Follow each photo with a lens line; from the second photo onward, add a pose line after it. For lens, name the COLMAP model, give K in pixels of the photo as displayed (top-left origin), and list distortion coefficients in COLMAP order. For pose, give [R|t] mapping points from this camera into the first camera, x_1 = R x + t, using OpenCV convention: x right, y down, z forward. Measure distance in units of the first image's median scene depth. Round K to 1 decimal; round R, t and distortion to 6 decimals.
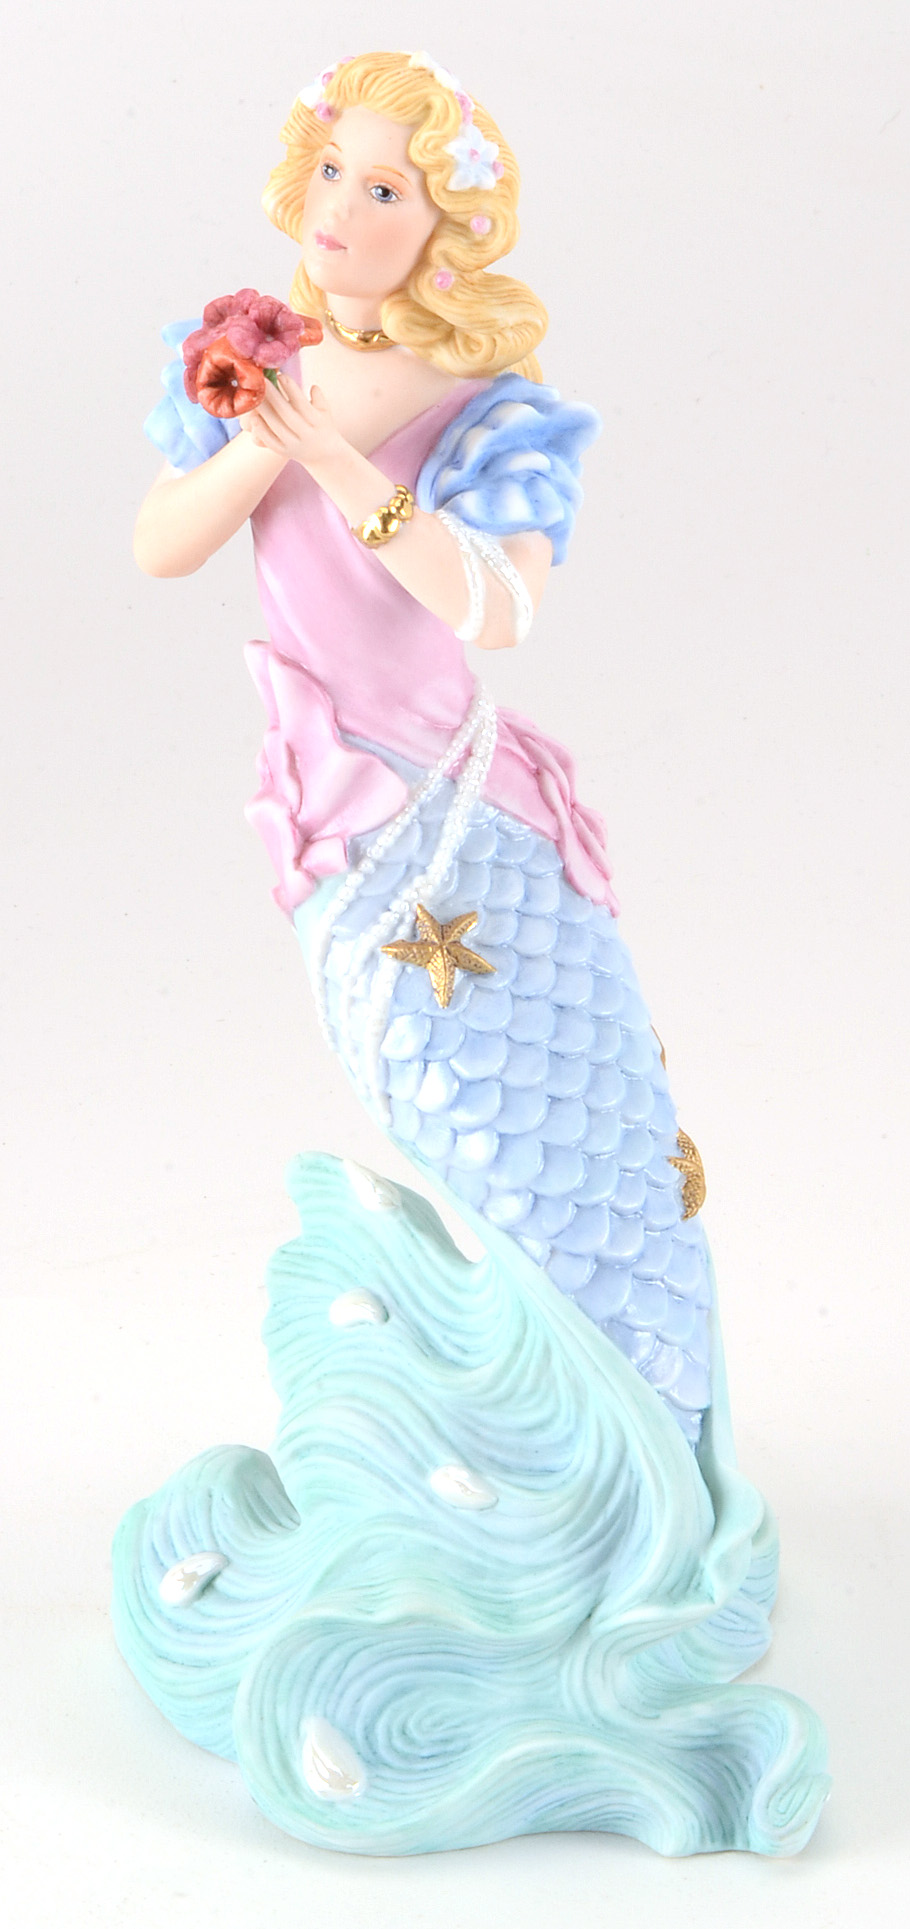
lens RADIAL K [[5320.7, 0, 458.0], [0, 5320.7, 926.9], [0, 0, 1]] dist [0.081670, 0.000000]
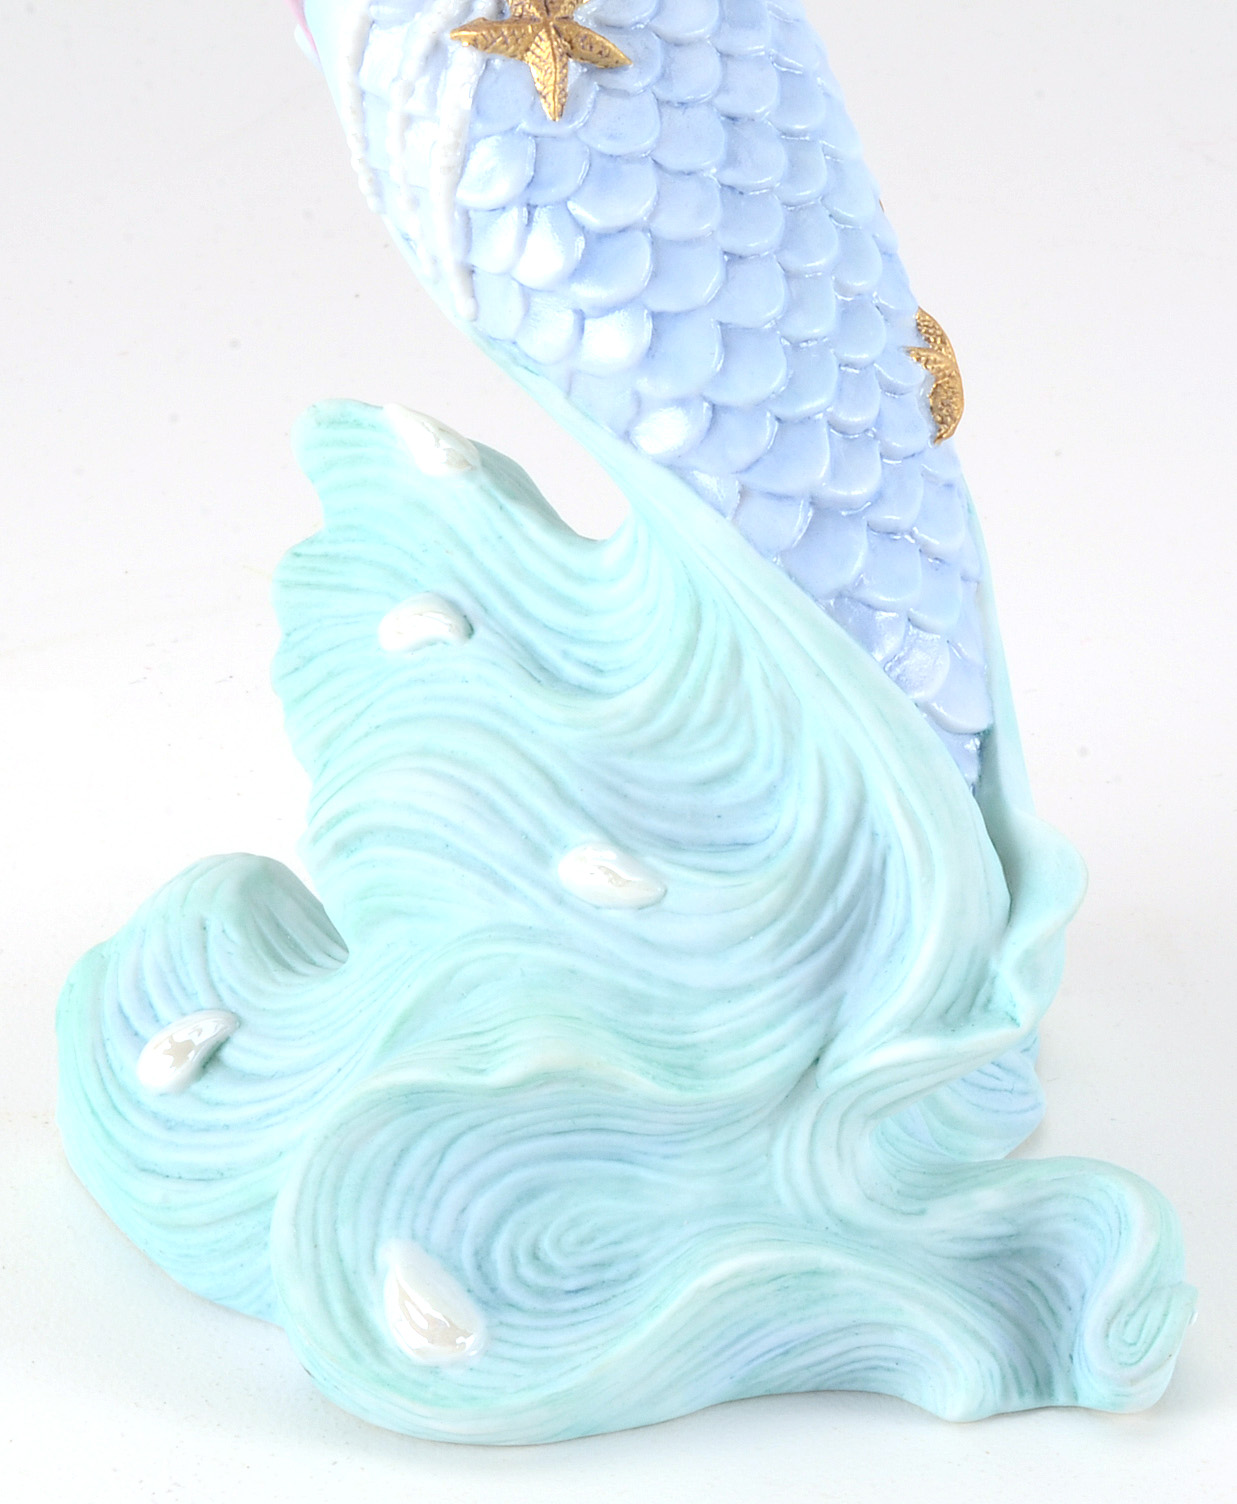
lens RADIAL K [[5409.5, 0, 555.8], [0, 5409.5, 814.4], [0, 0, 1]] dist [0.100709, 0.000000]
pose [[0.996956, -0.048344, 0.061167, -0.046199], [0.045827, 0.998070, 0.041916, 0.070882], [-0.063075, -0.038985, 0.997247, 0.348949]]
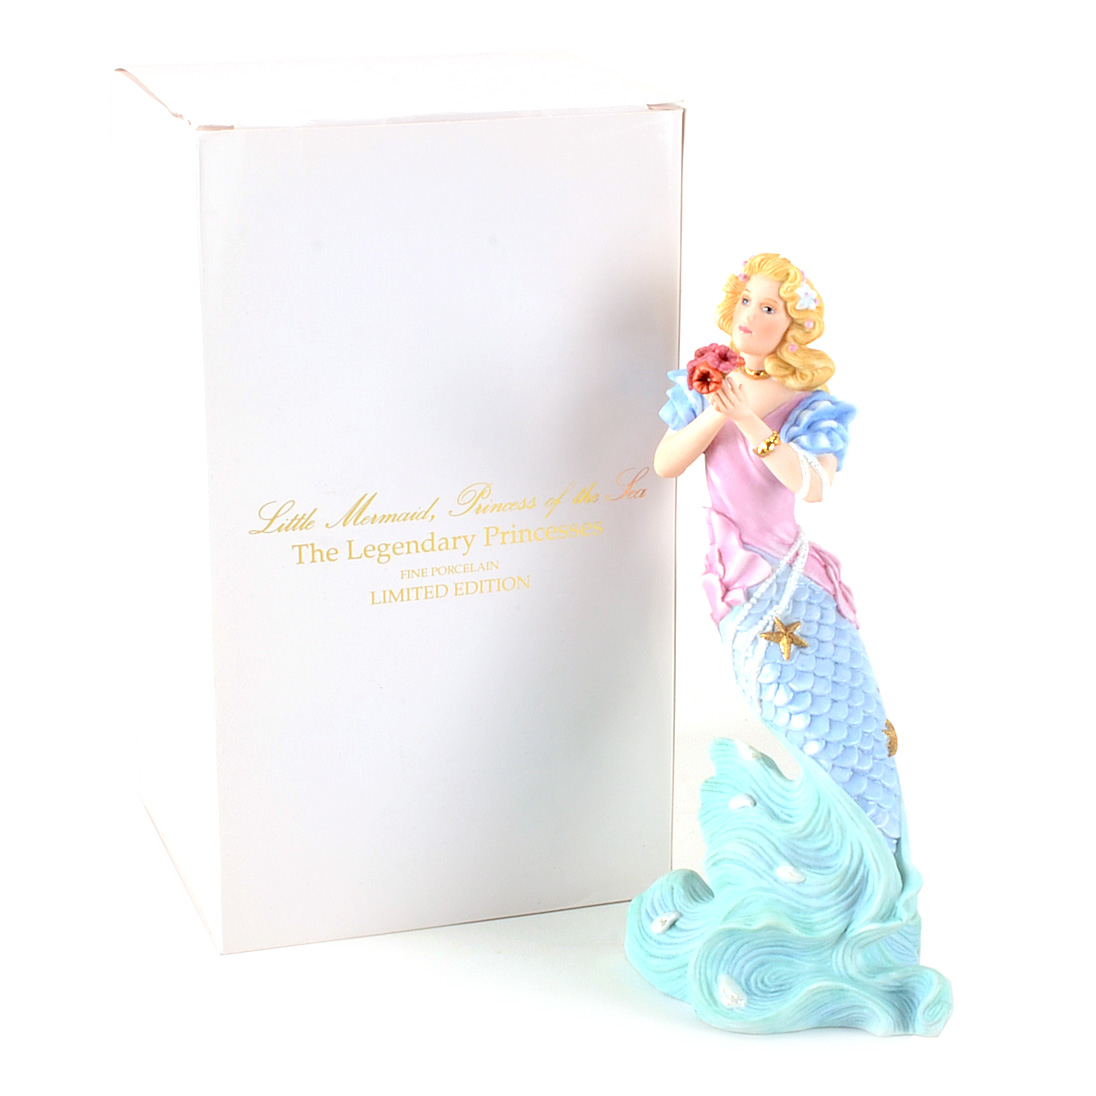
lens RADIAL K [[2684.2, 0, 553.7], [0, 2684.2, 545.0], [0, 0, 1]] dist [-0.083067, 0.000000]
pose [[0.999126, 0.018831, -0.037309, -0.061012], [-0.023777, 0.990297, -0.136916, 0.127085], [0.034369, 0.137683, 0.989880, -0.161110]]
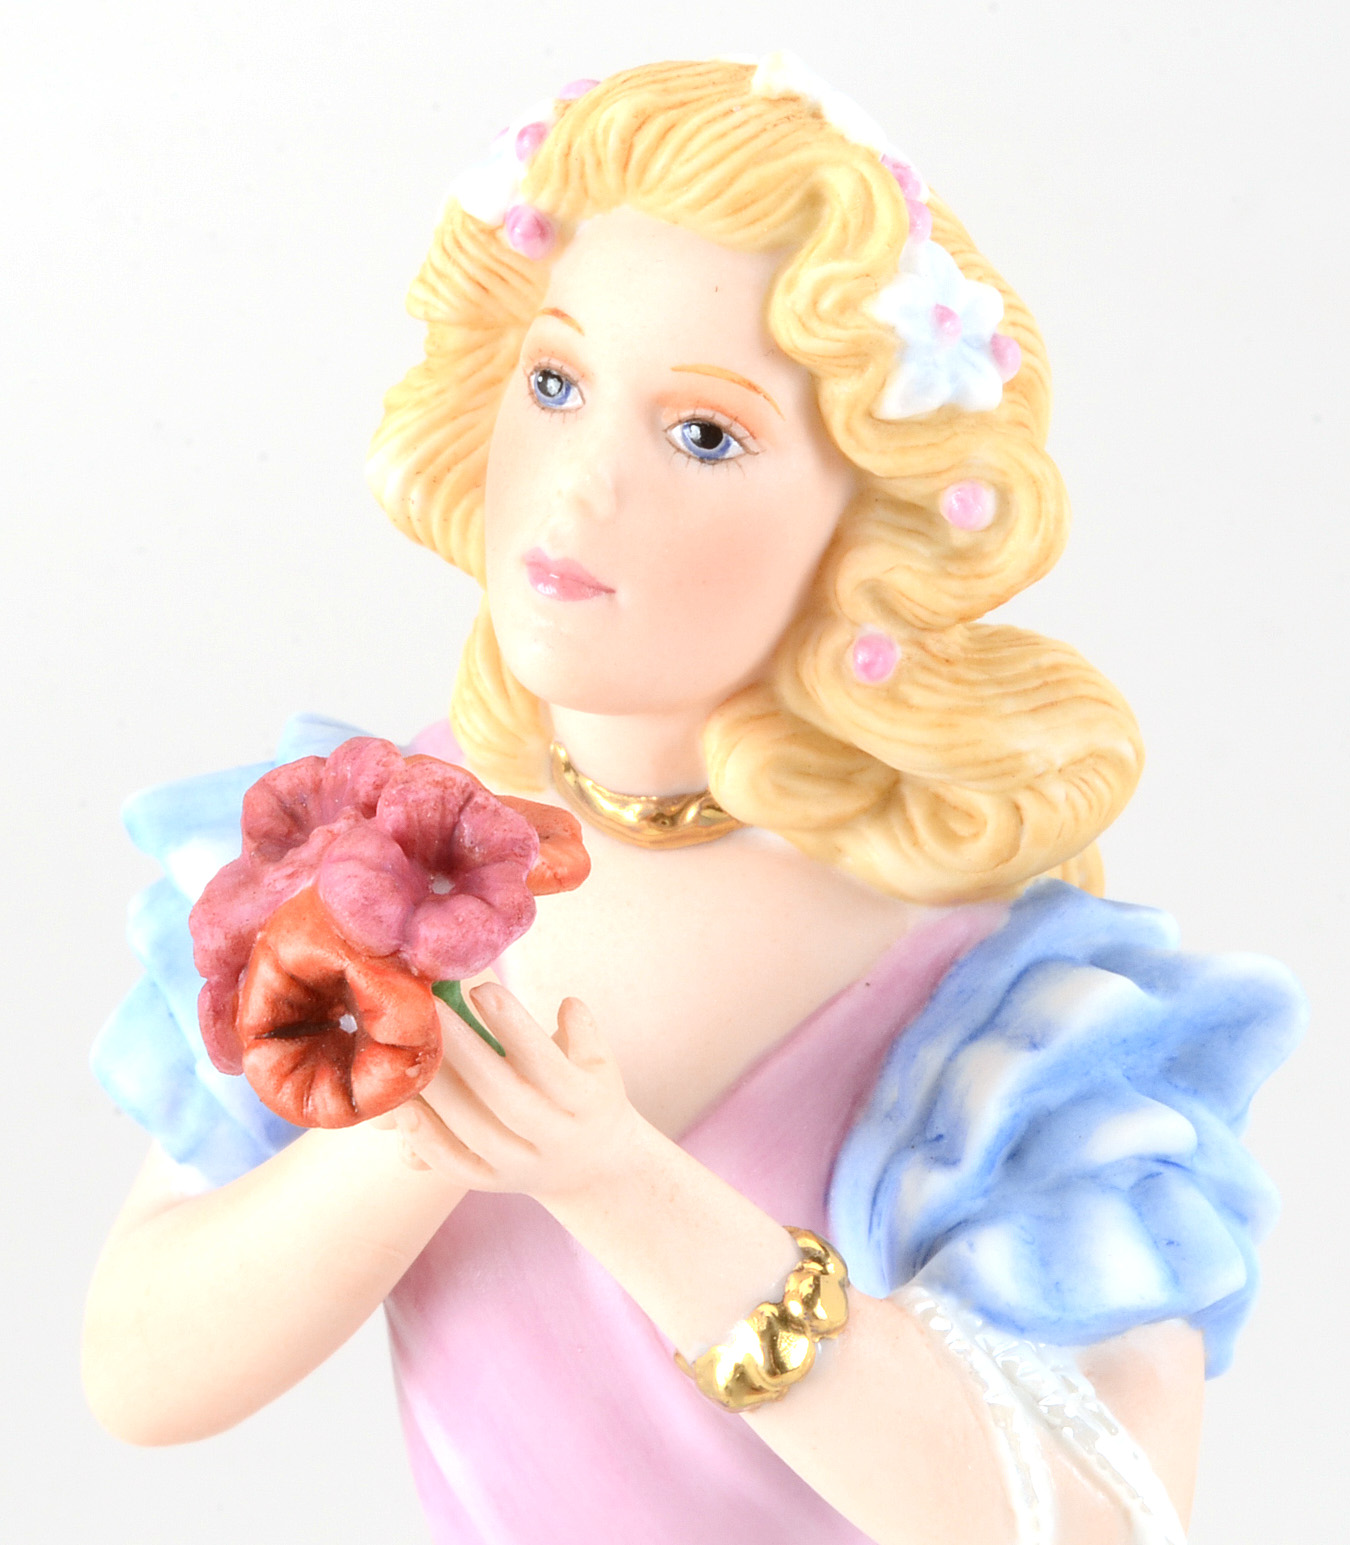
lens RADIAL K [[5443.1, 0, 523.1], [0, 5443.1, 739.5], [0, 0, 1]] dist [0.088263, 0.000000]
pose [[0.997950, -0.060752, 0.020105, -0.034425], [0.061859, 0.996283, -0.059945, -0.092536], [-0.016389, 0.061065, 0.997999, 0.609039]]
